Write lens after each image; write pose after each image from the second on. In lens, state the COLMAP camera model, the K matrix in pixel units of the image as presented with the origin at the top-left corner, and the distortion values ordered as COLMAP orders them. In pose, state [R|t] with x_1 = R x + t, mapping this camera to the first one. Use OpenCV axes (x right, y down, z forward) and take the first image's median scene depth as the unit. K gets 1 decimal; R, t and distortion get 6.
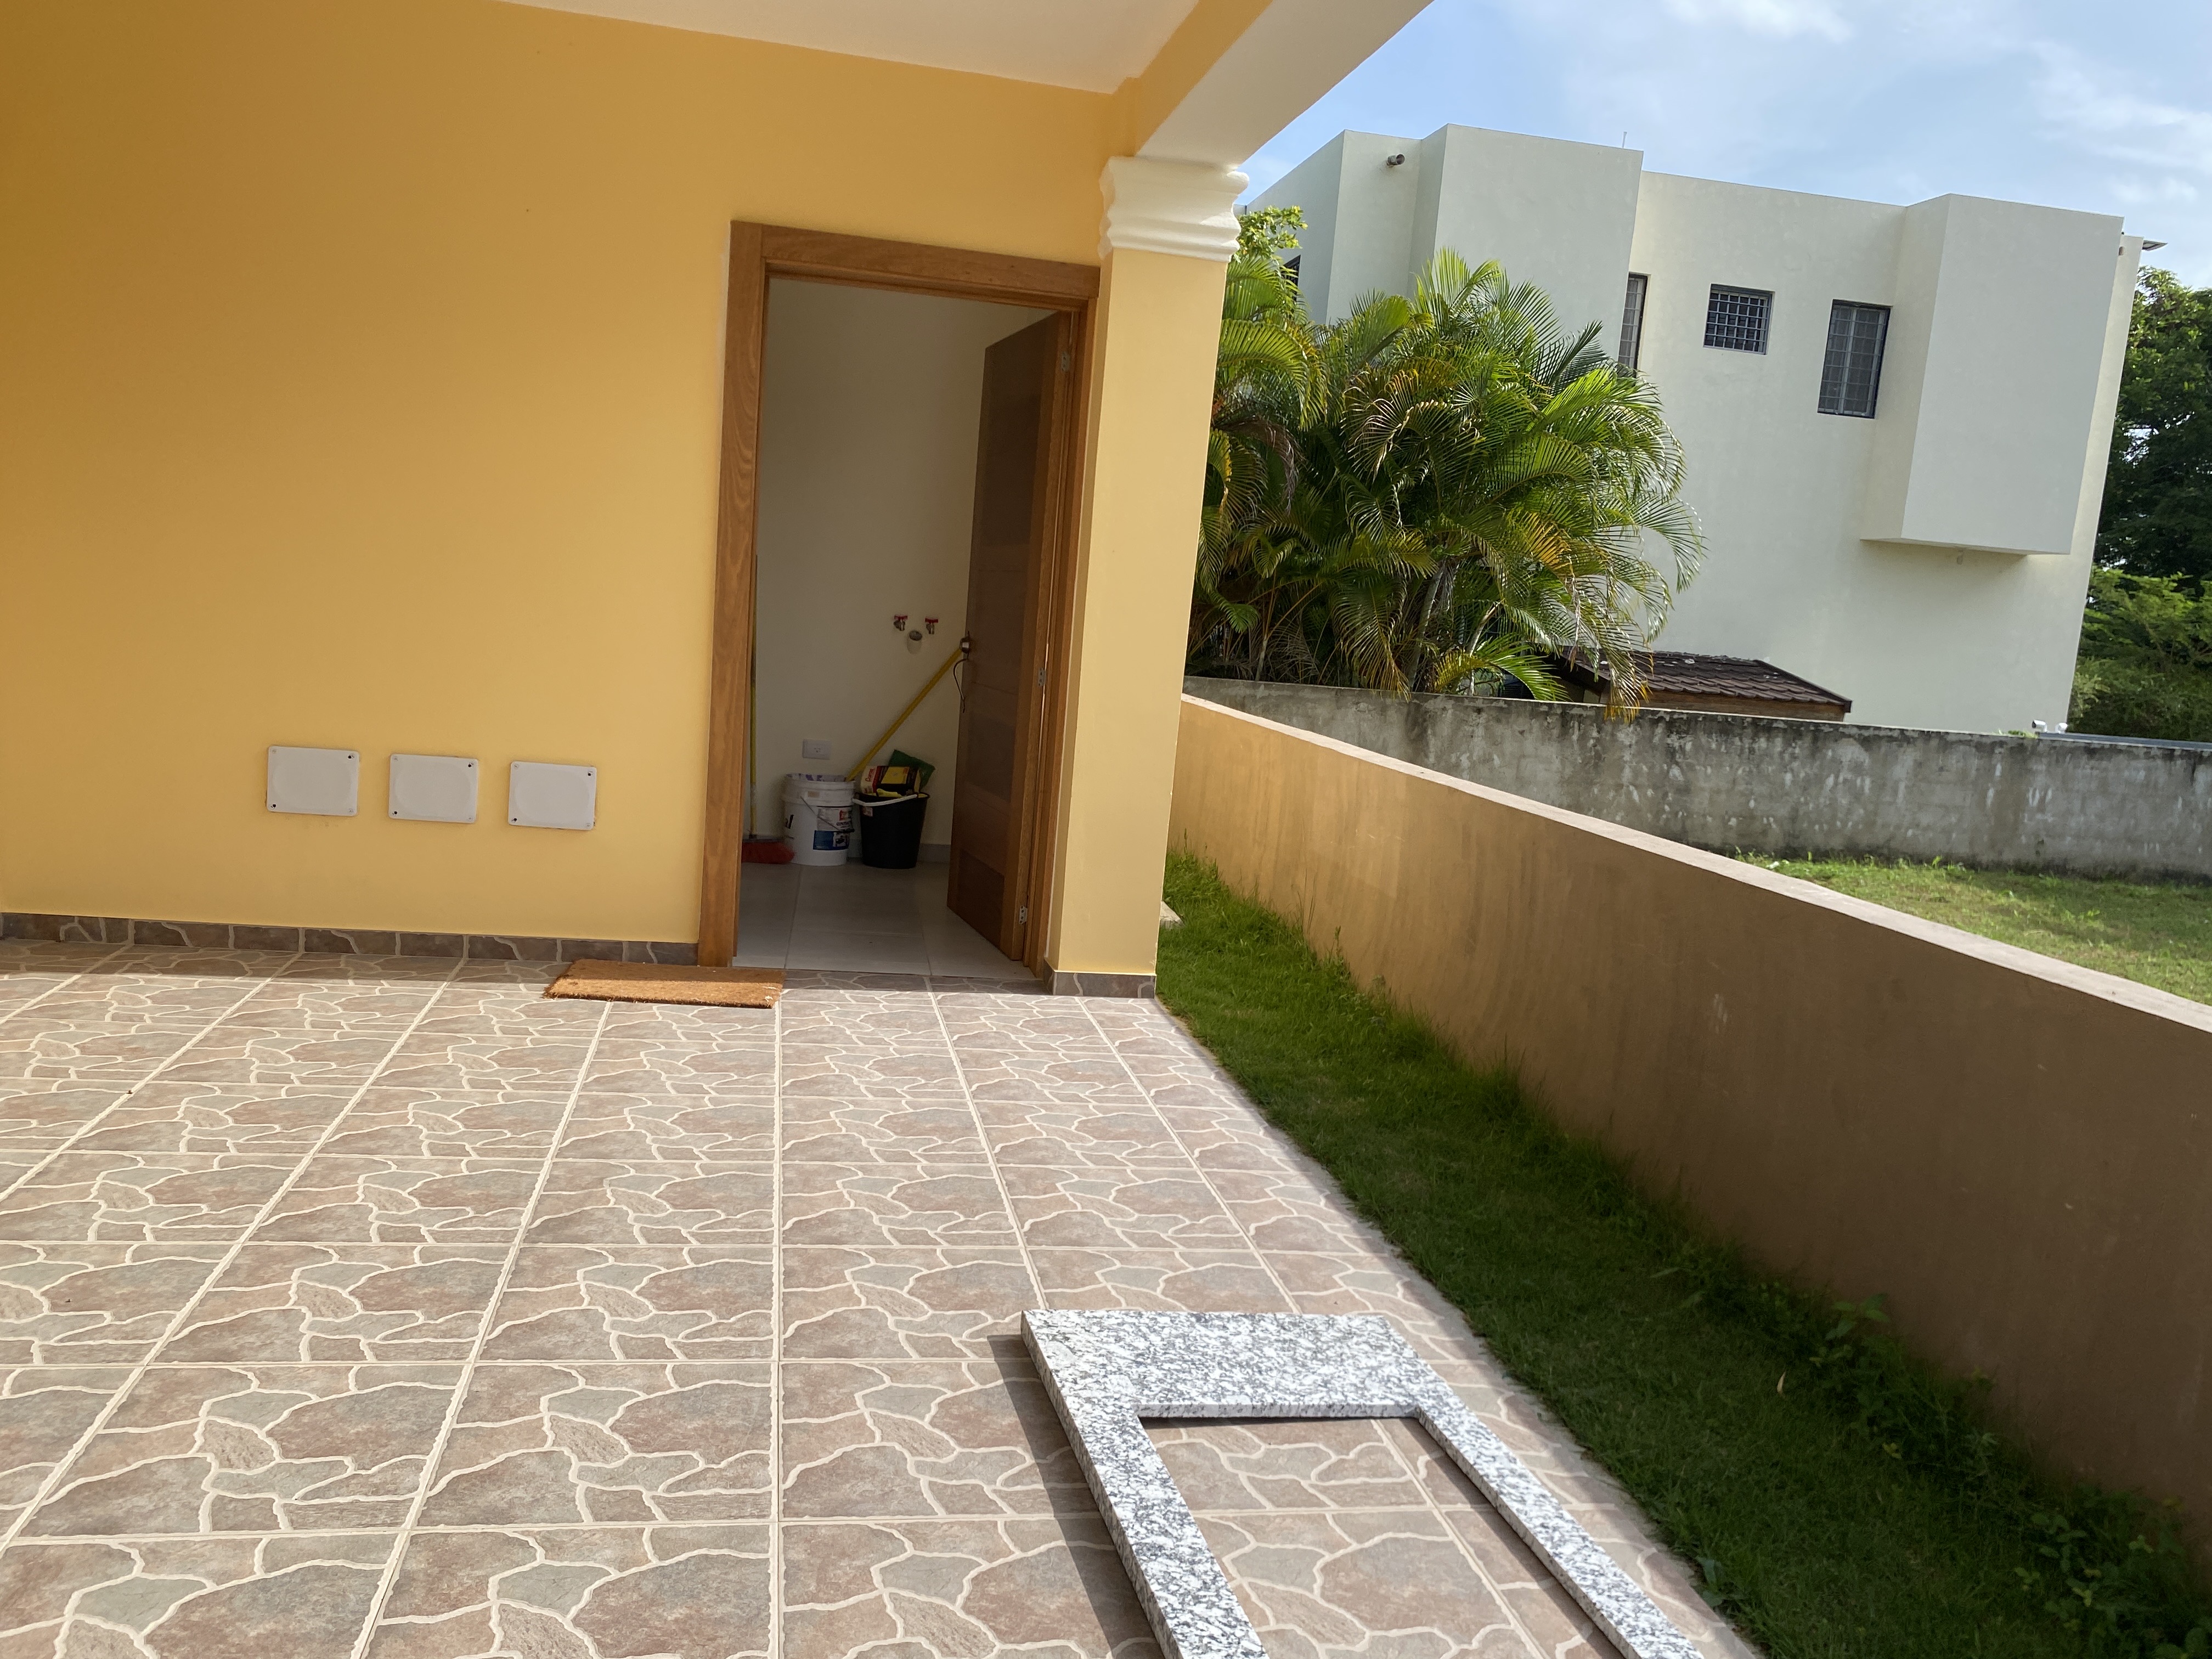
lens RADIAL K [[1690.9, 0, 1091.9], [0, 1690.9, 839.0], [0, 0, 1]] dist [0.007388, -0.005673]
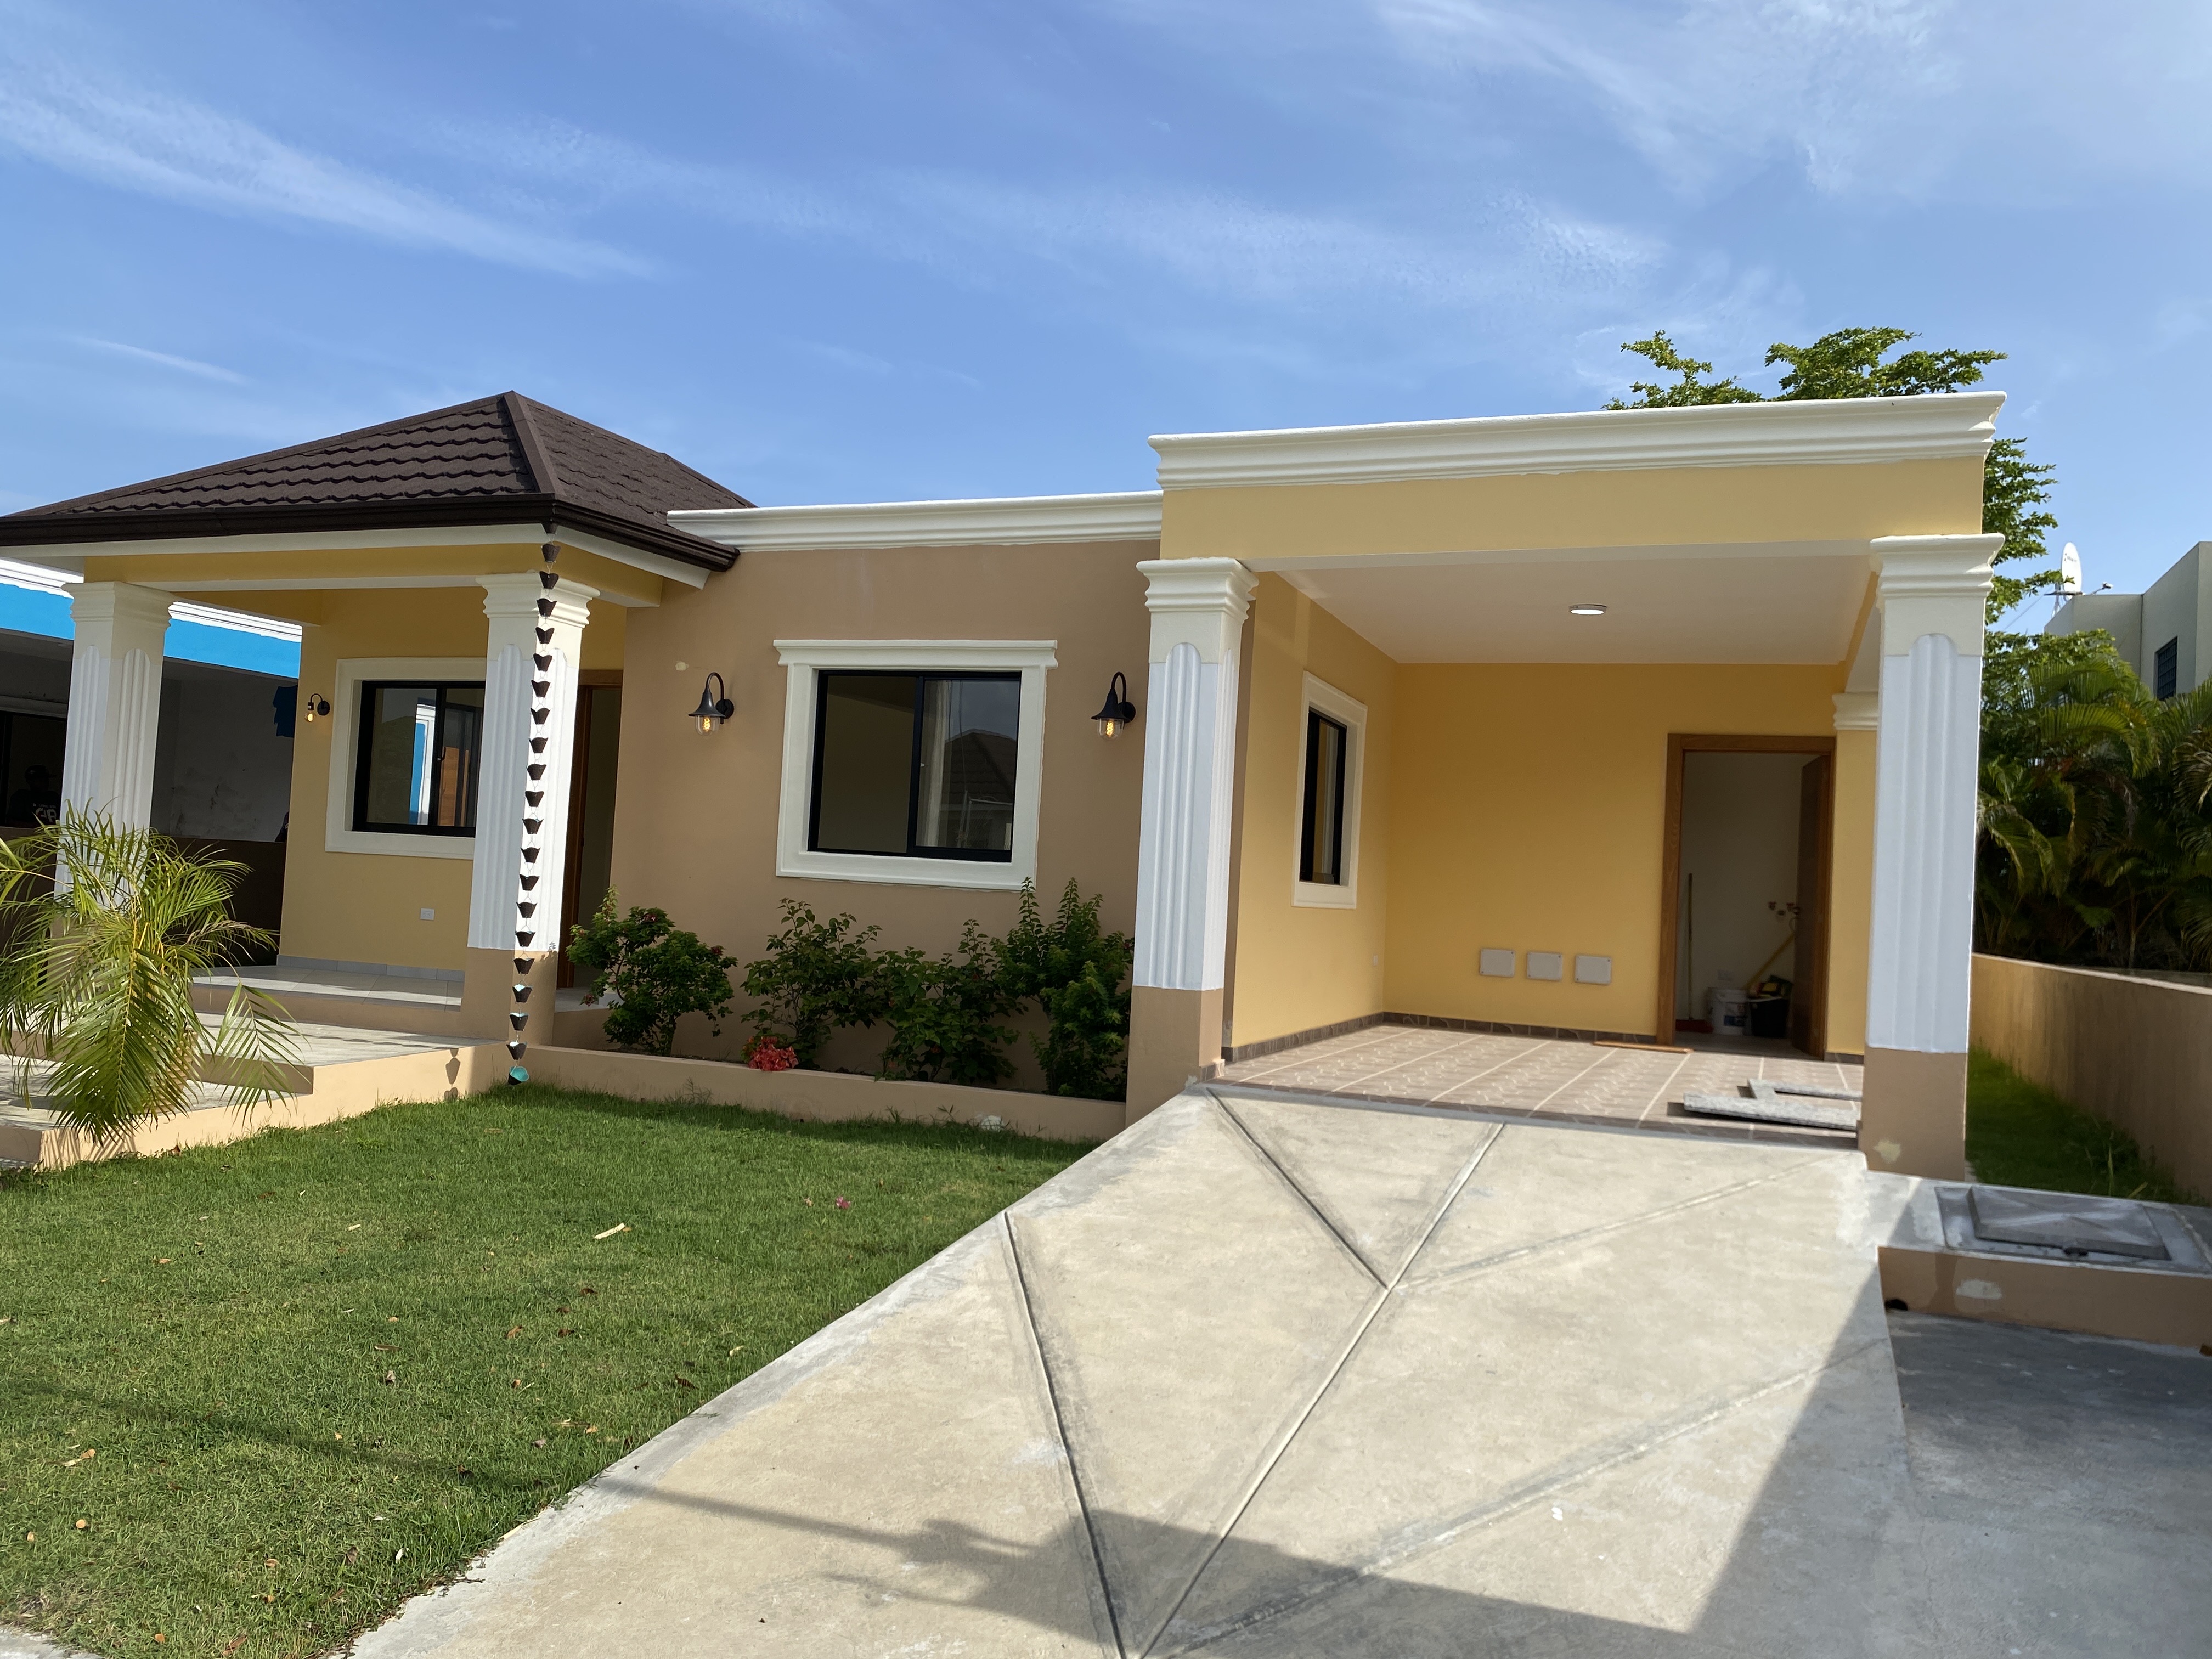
lens RADIAL K [[1690.9, 0, 1091.9], [0, 1690.9, 839.0], [0, 0, 1]] dist [0.007388, -0.005673]
pose [[0.842981, -0.052260, -0.535399, 0.140447], [-0.061576, 0.979354, -0.192544, 0.112126], [0.534408, 0.195279, 0.822359, -0.518970]]
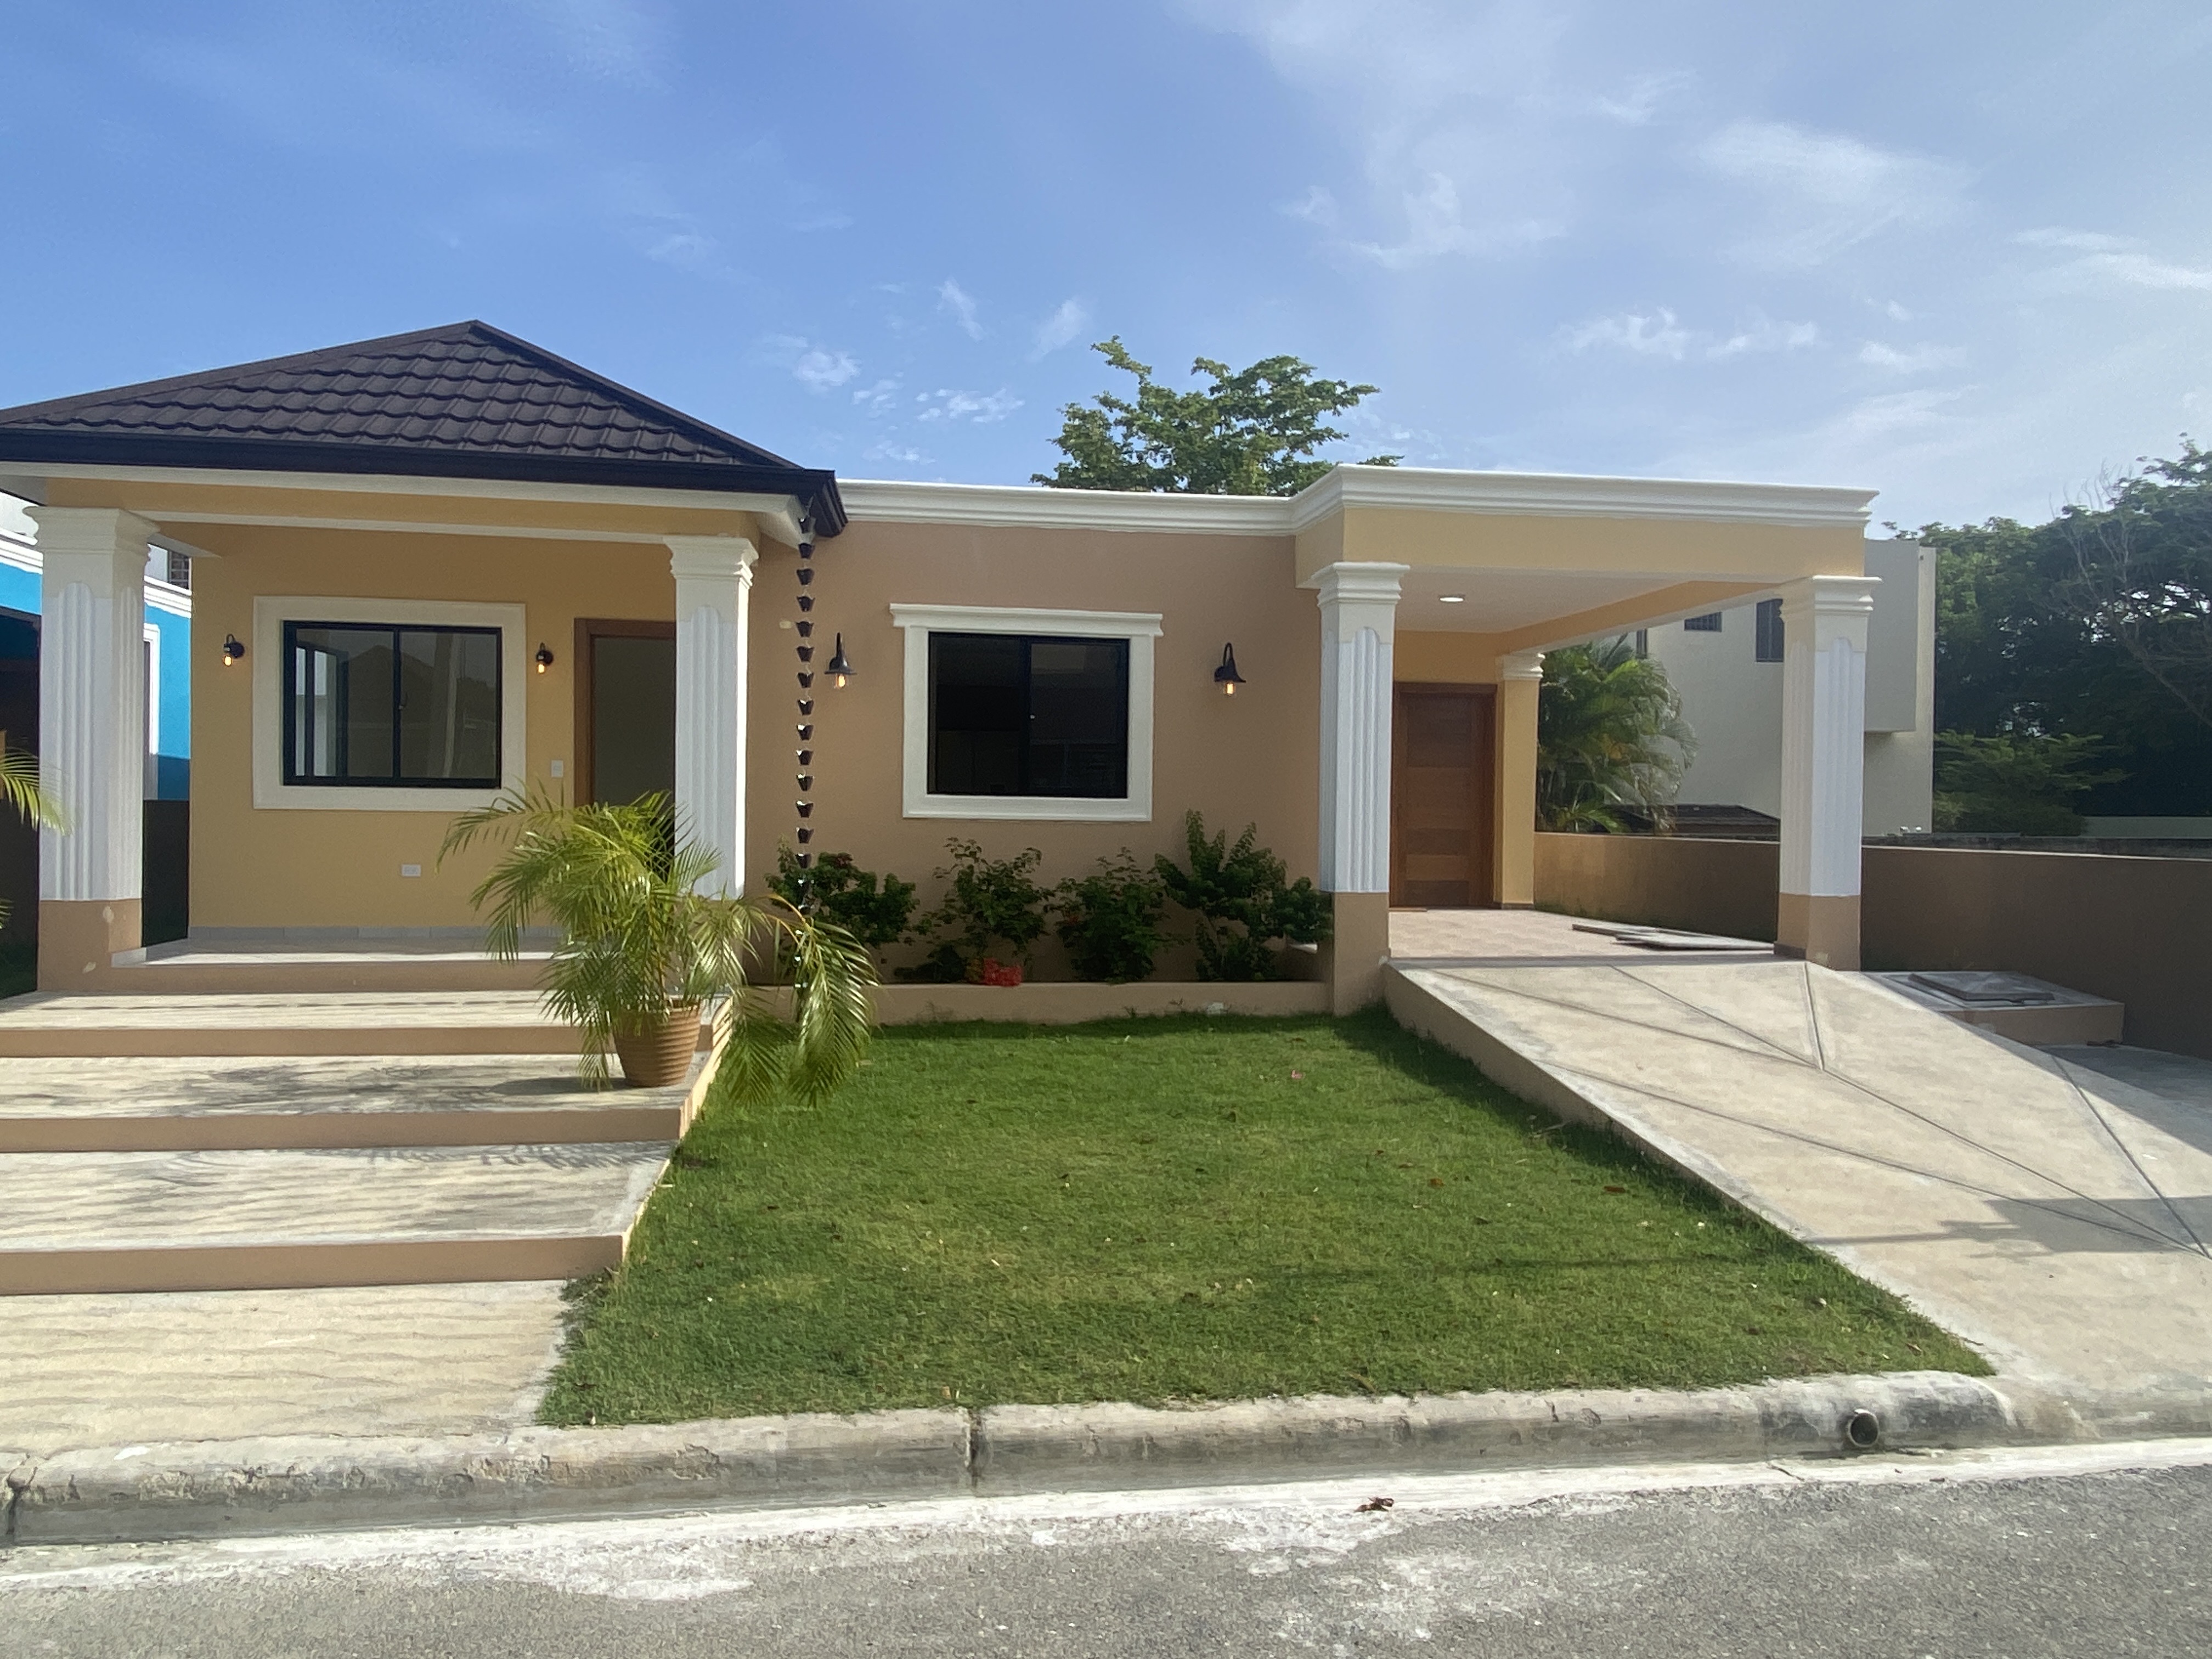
lens RADIAL K [[1531.7, 0, 1095.9], [0, 1531.7, 835.5], [0, 0, 1]] dist [0.052964, -0.059286]
pose [[0.996996, -0.069534, -0.034102, -0.255685], [0.064606, 0.989552, -0.128893, 0.105508], [0.042708, 0.126303, 0.991072, -0.720210]]
